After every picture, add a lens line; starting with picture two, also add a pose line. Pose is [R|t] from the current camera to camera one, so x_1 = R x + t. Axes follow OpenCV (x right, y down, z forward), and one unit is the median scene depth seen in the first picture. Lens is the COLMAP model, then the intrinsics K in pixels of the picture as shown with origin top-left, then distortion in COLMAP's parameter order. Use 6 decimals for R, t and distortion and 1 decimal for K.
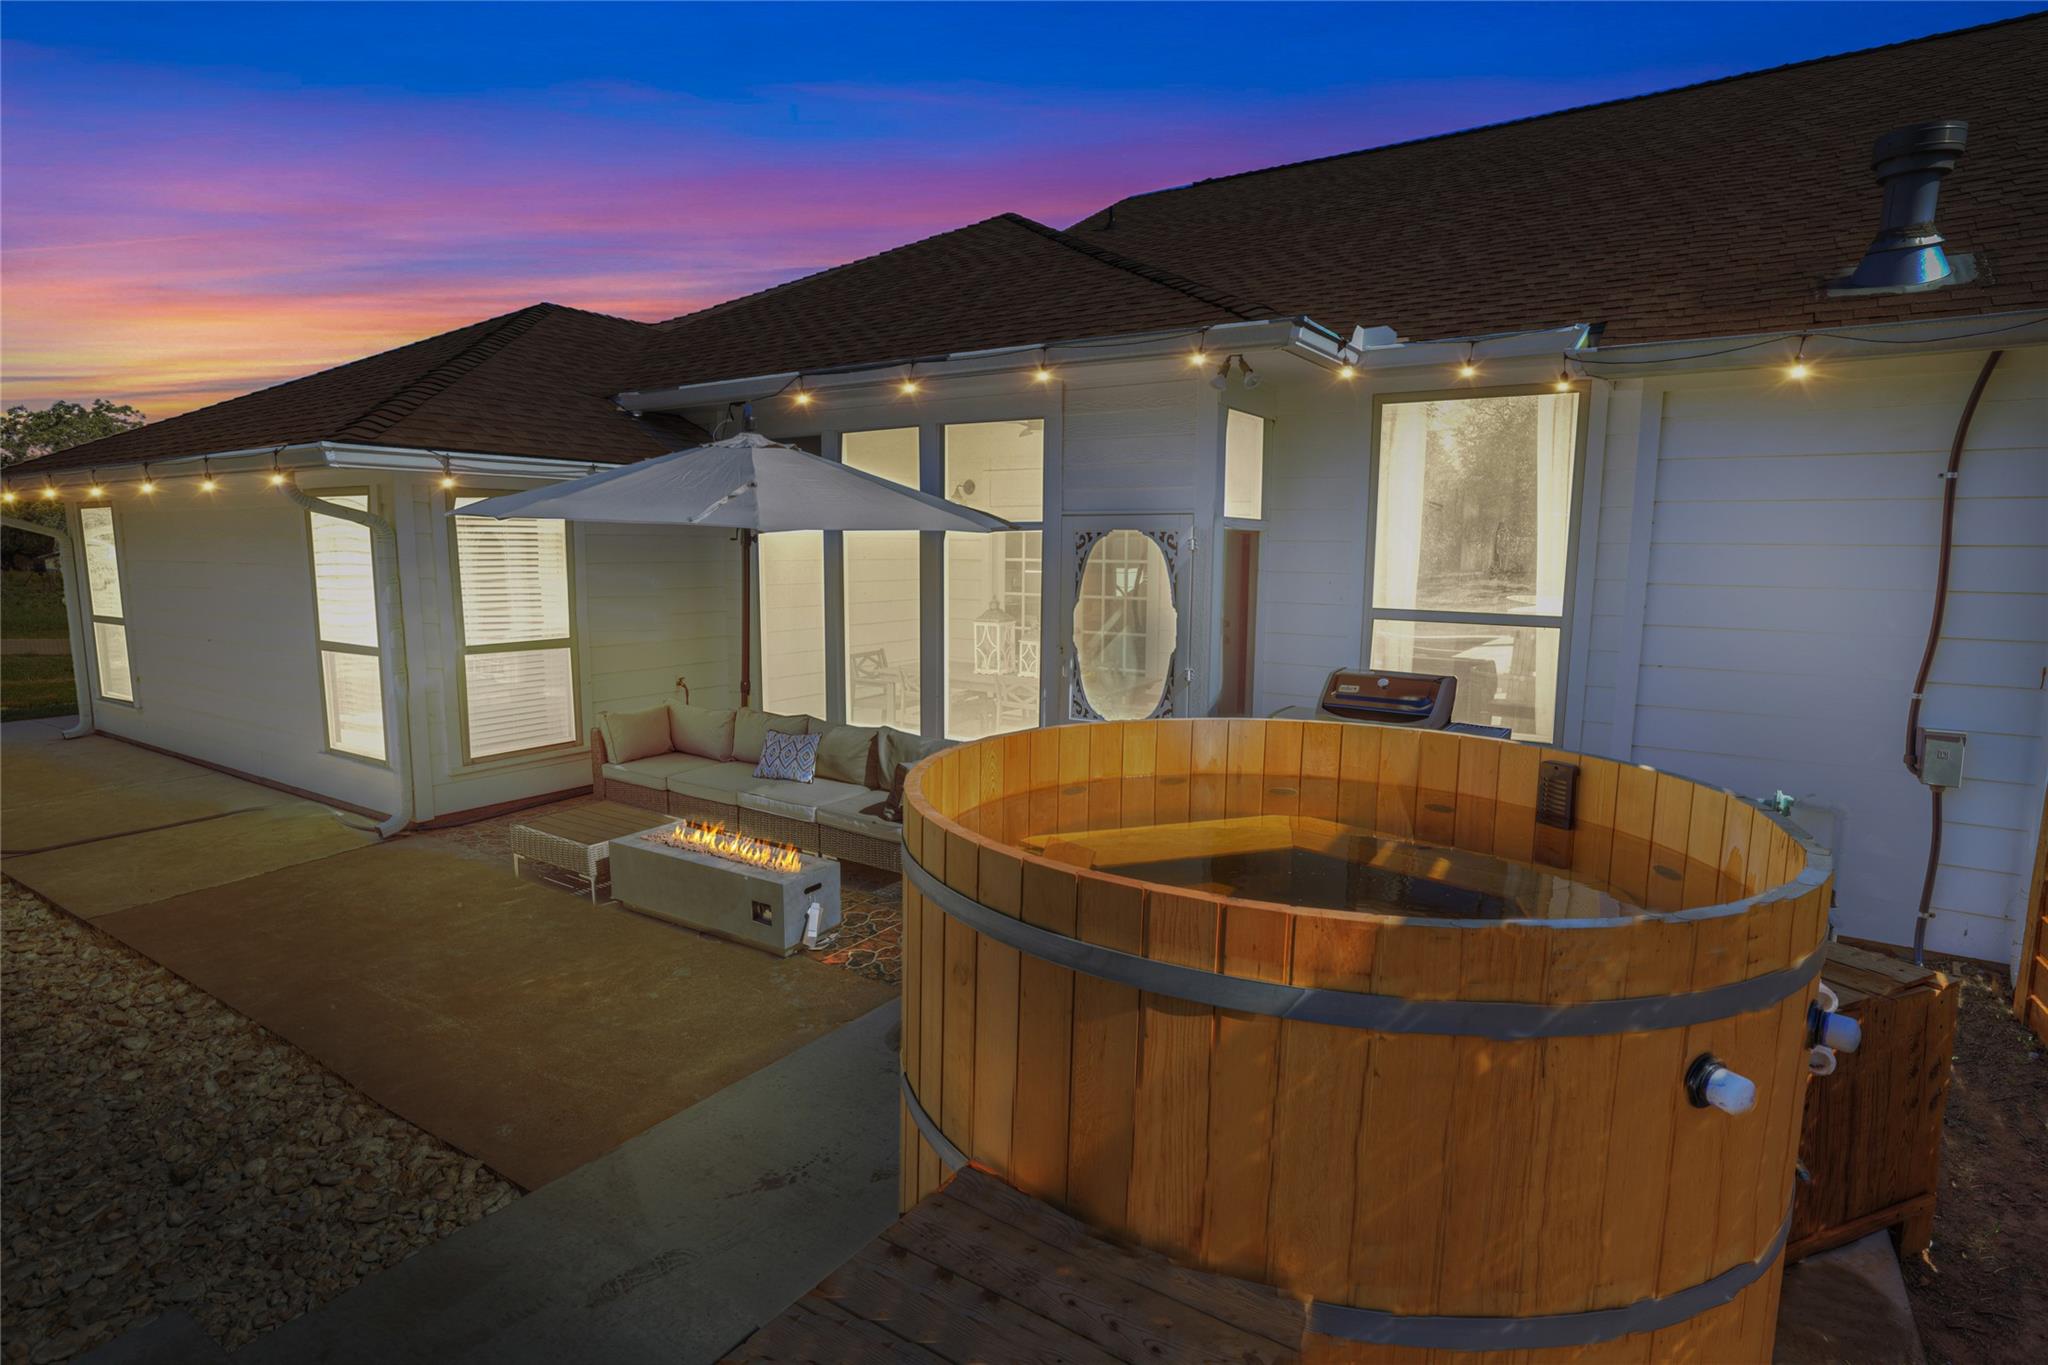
lens RADIAL K [[1037.2, 0, 1024.0], [0, 1037.2, 682.5], [0, 0, 1]] dist [-0.001645, -0.000647]
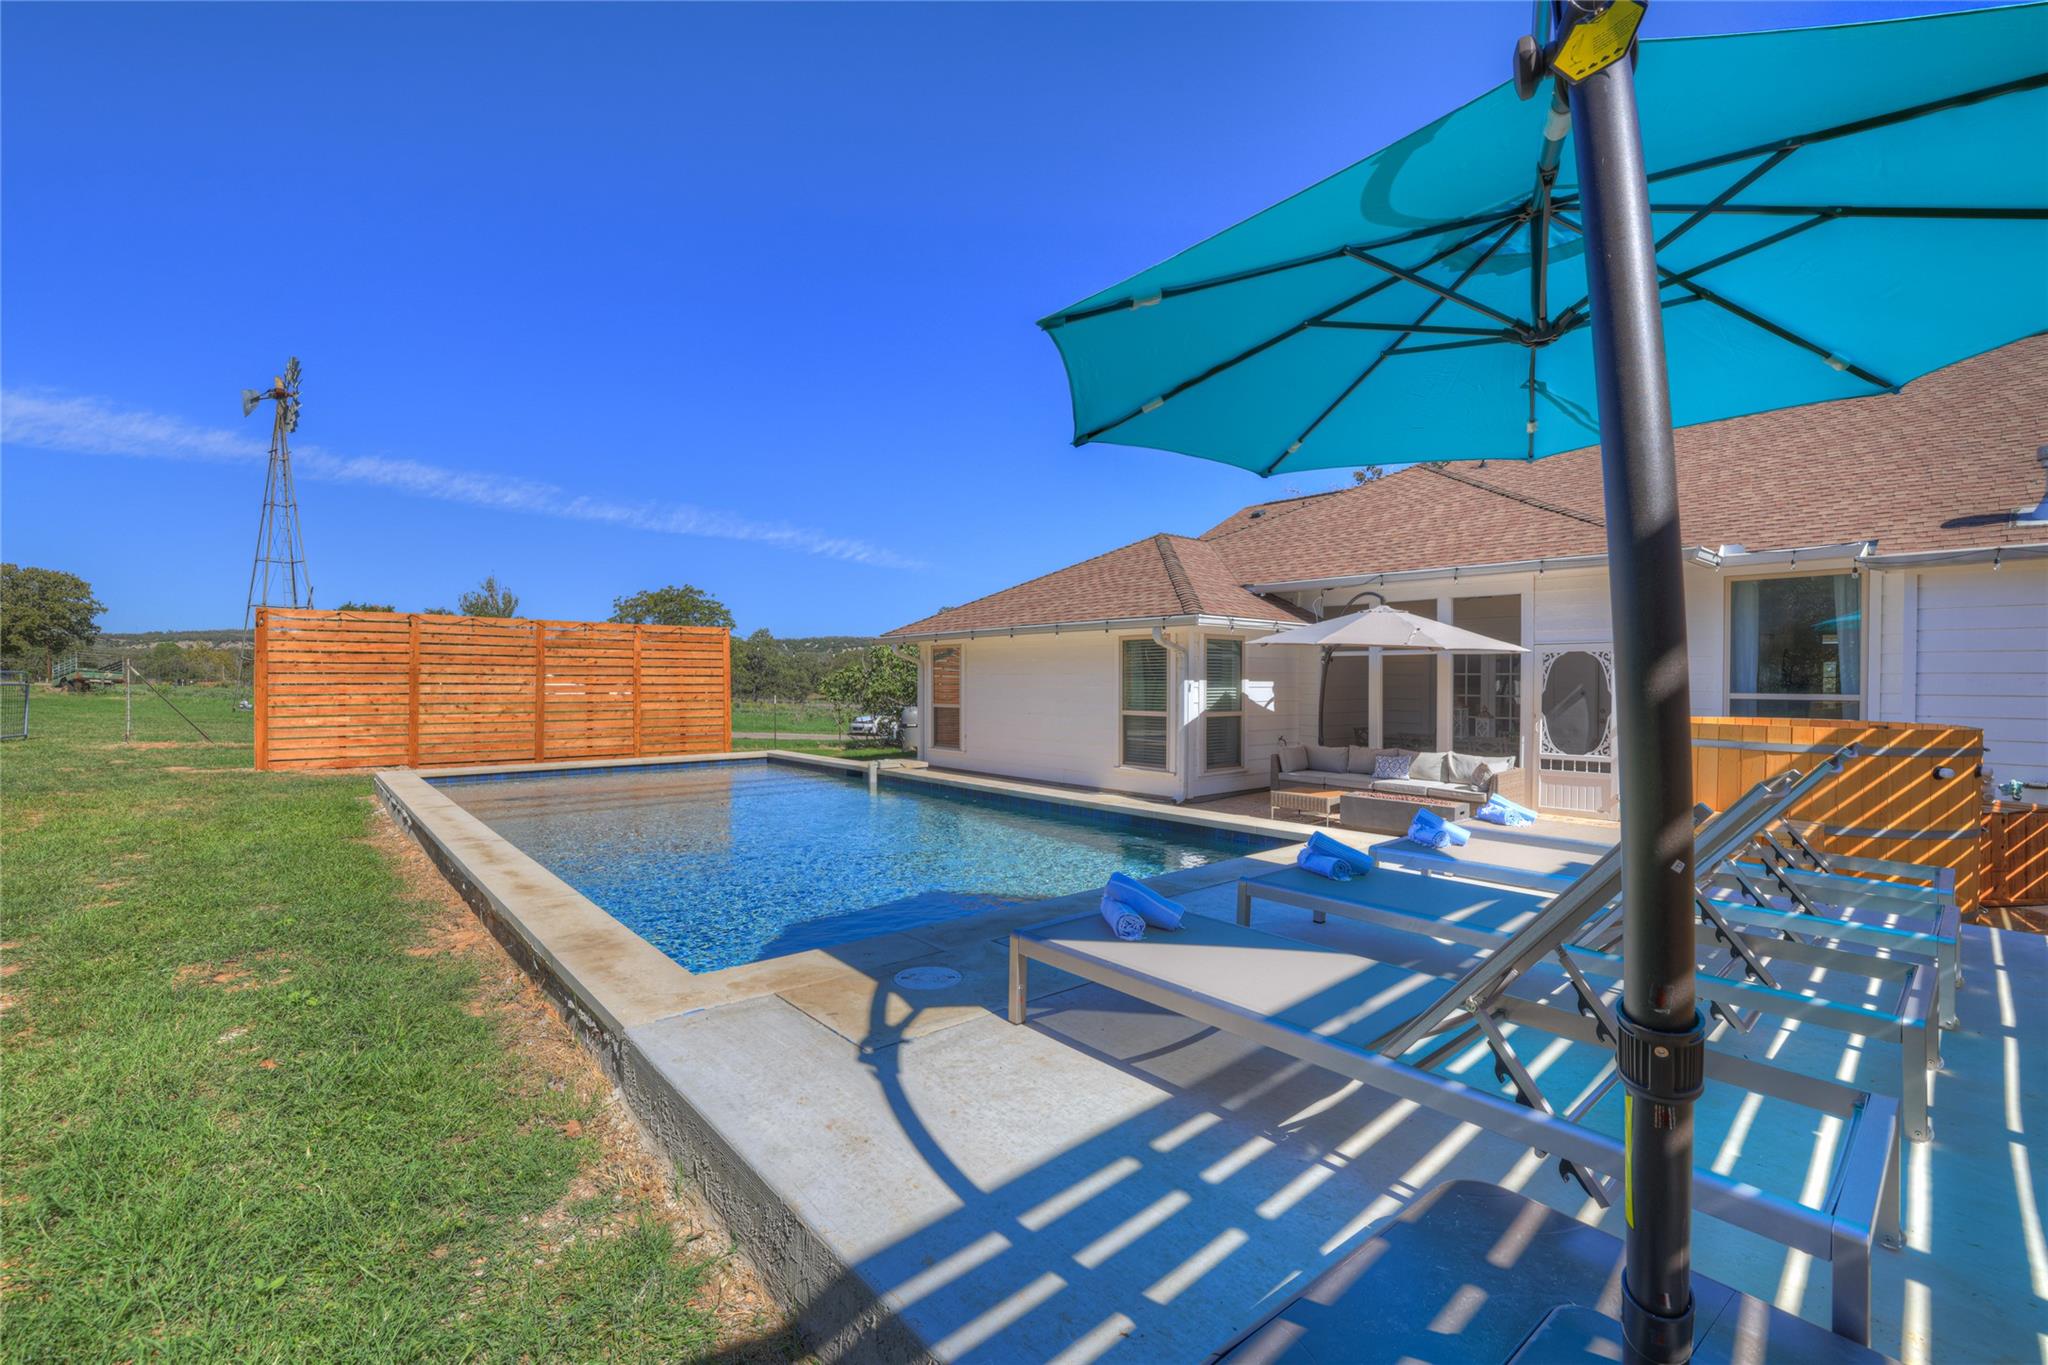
lens RADIAL K [[892.5, 0, 1024.0], [0, 892.5, 682.5], [0, 0, 1]] dist [0.001128, 0.001224]
pose [[0.968188, -0.004313, -0.250185, -0.438762], [-0.028422, 0.991485, -0.127083, 0.134402], [0.248603, 0.130152, 0.959821, -0.748469]]
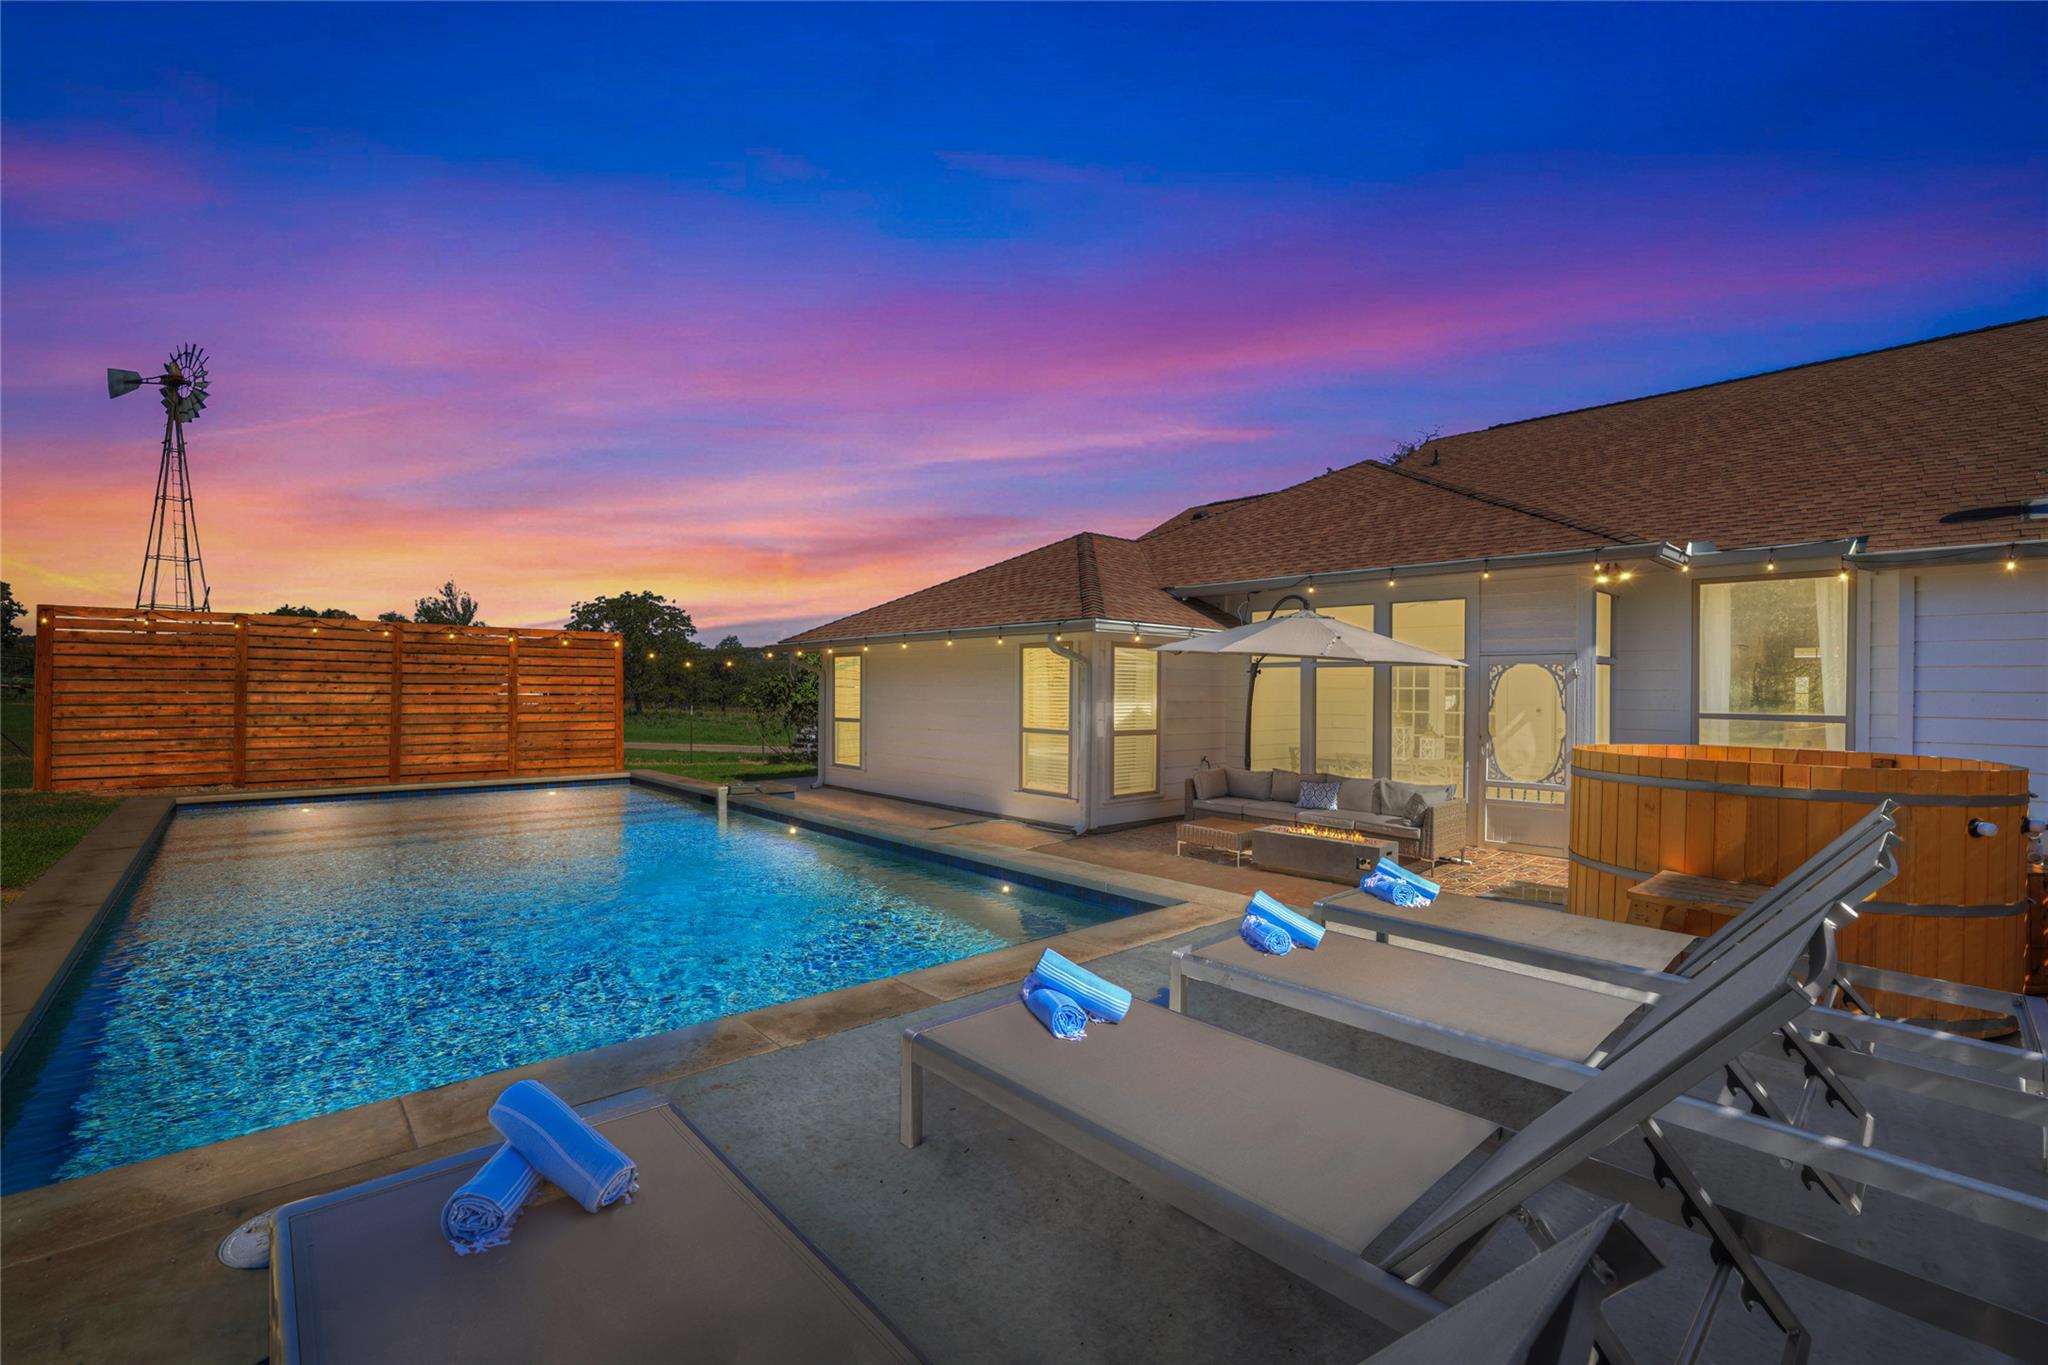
lens RADIAL K [[884.2, 0, 1024.0], [0, 884.2, 682.5], [0, 0, 1]] dist [-0.001400, 0.000450]
pose [[0.972538, -0.001464, -0.232738, -0.329441], [-0.031589, 0.989897, -0.138227, 0.095028], [0.230588, 0.141783, 0.962666, -0.497943]]
